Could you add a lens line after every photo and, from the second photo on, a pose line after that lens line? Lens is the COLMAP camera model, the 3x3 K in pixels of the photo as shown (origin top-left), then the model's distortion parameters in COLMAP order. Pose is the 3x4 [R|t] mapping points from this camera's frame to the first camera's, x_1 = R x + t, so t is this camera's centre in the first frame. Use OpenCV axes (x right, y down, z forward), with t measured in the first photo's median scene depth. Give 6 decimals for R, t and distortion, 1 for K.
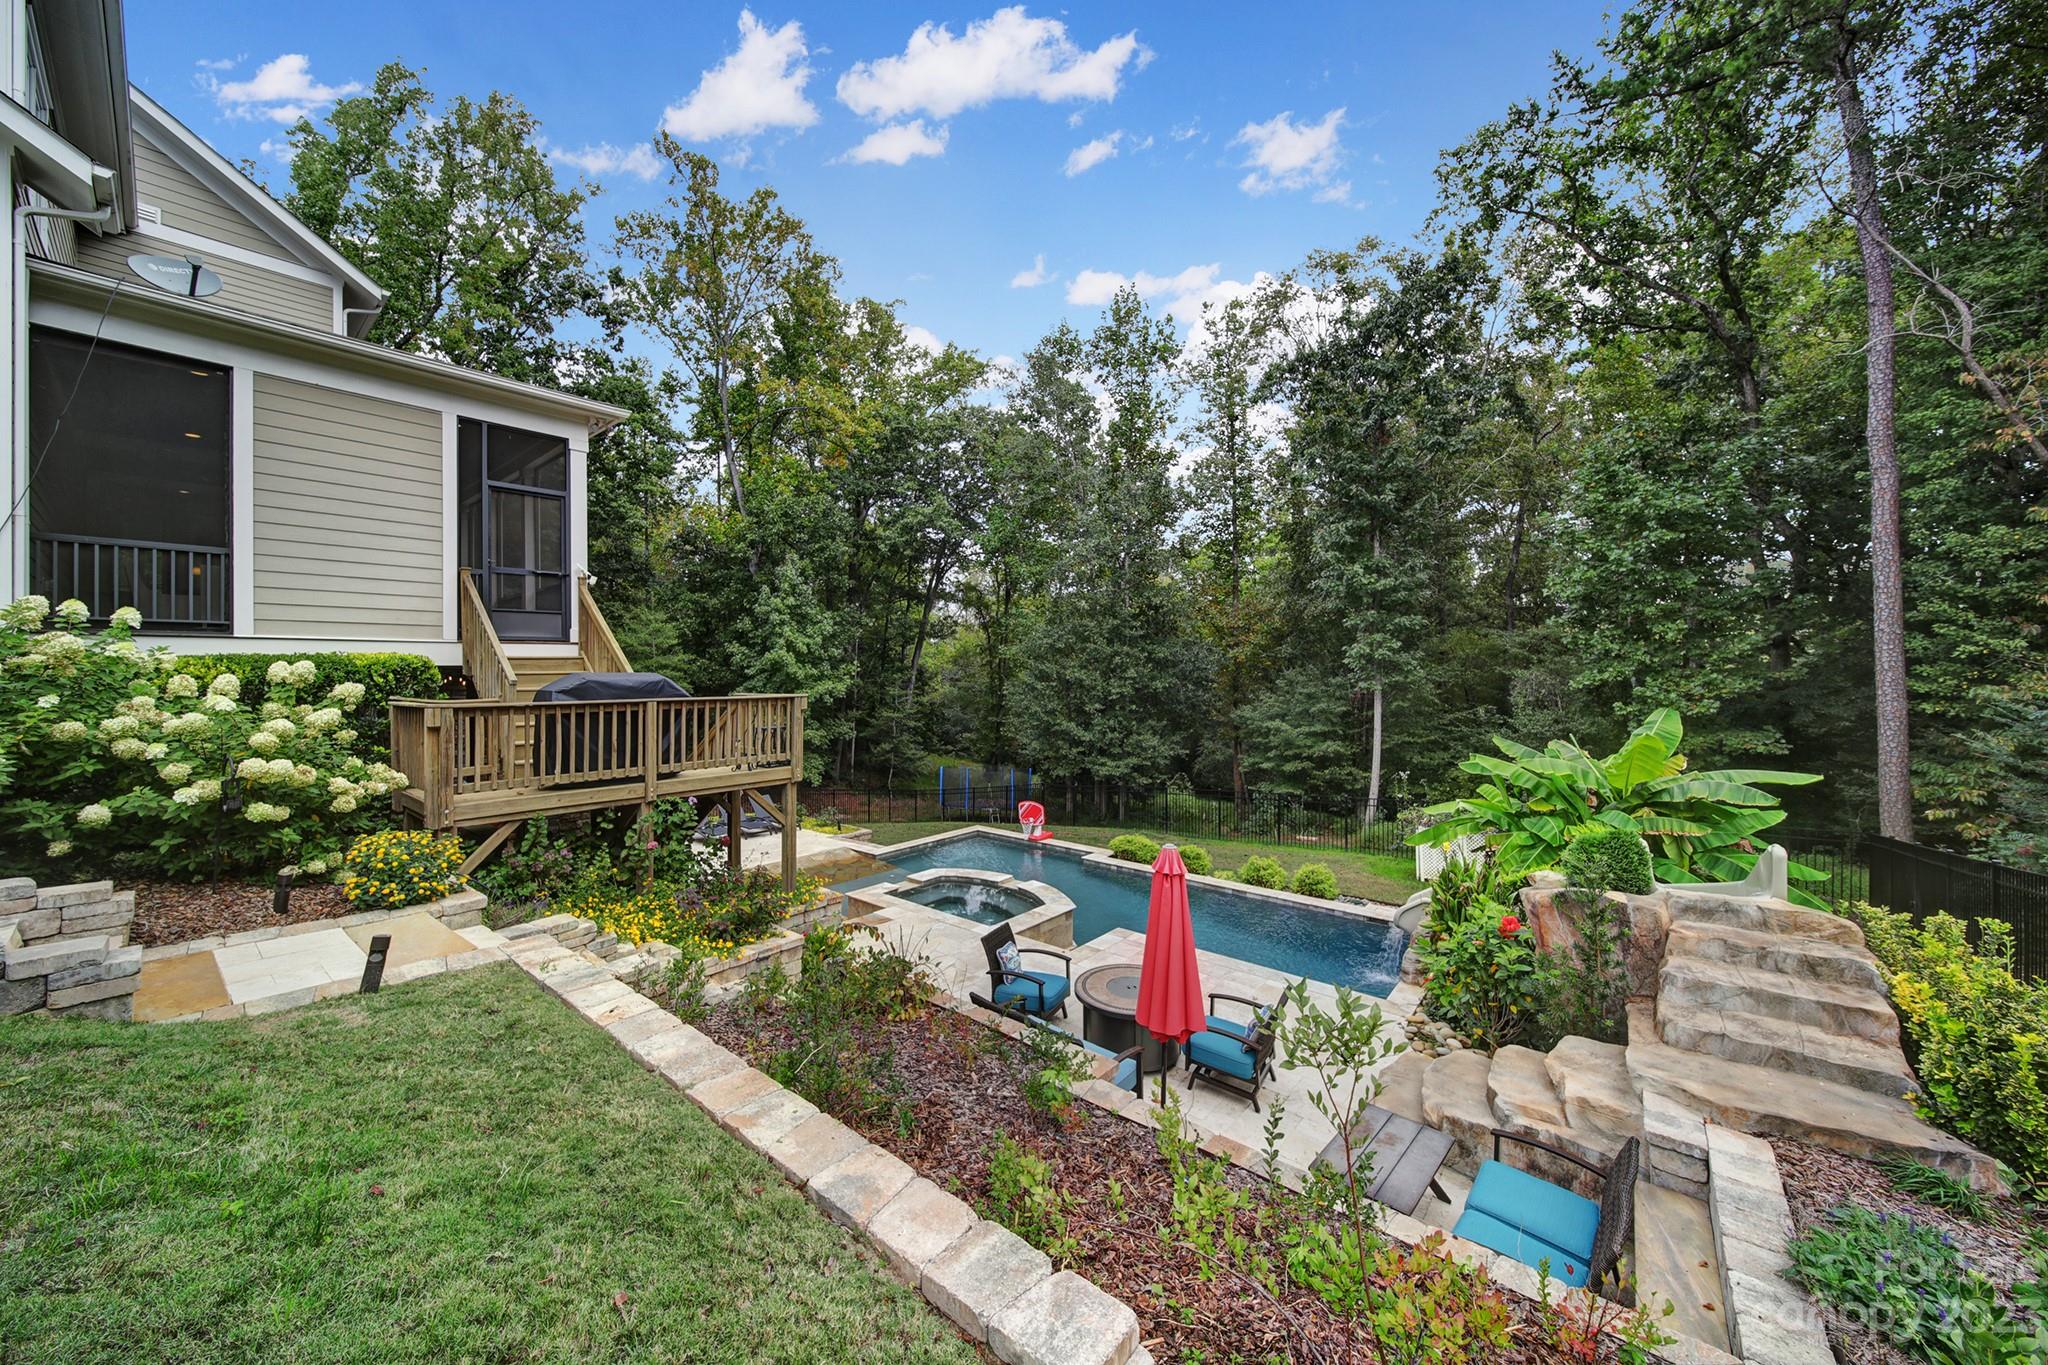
lens RADIAL K [[722.1, 0, 1024.1], [0, 722.1, 678.7], [0, 0, 1]] dist [-0.002393, -0.000535]
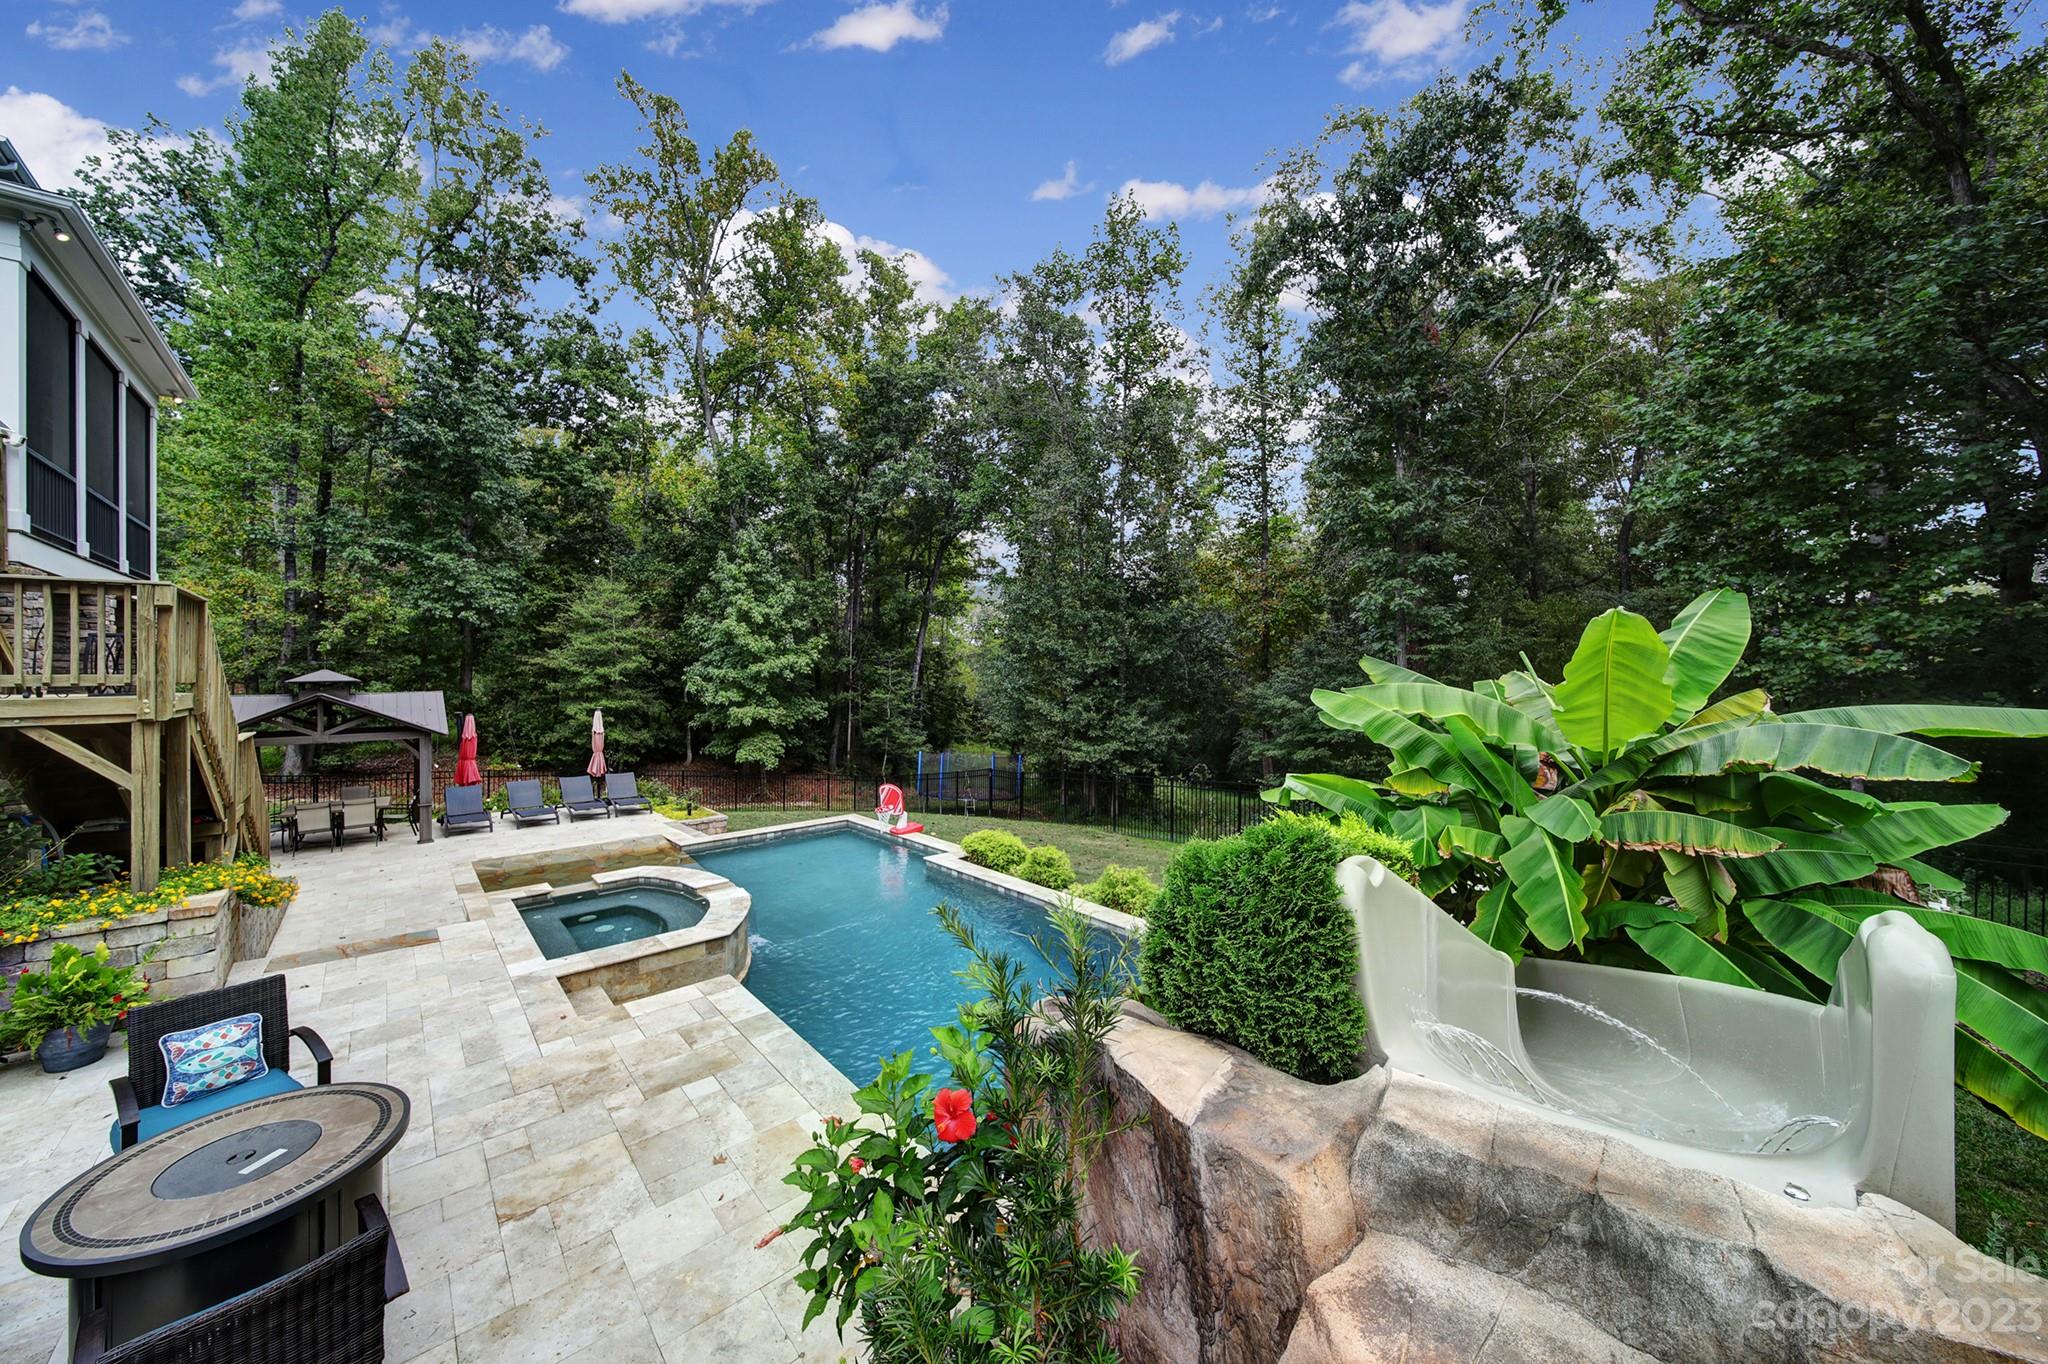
lens RADIAL K [[722.1, 0, 1024.0], [0, 722.1, 677.2], [0, 0, 1]] dist [-0.002393, -0.000535]
pose [[0.990491, 0.000988, -0.137577, 0.152724], [-0.000733, 0.999998, 0.001906, 0.030236], [0.137578, -0.001787, 0.990489, 0.141275]]
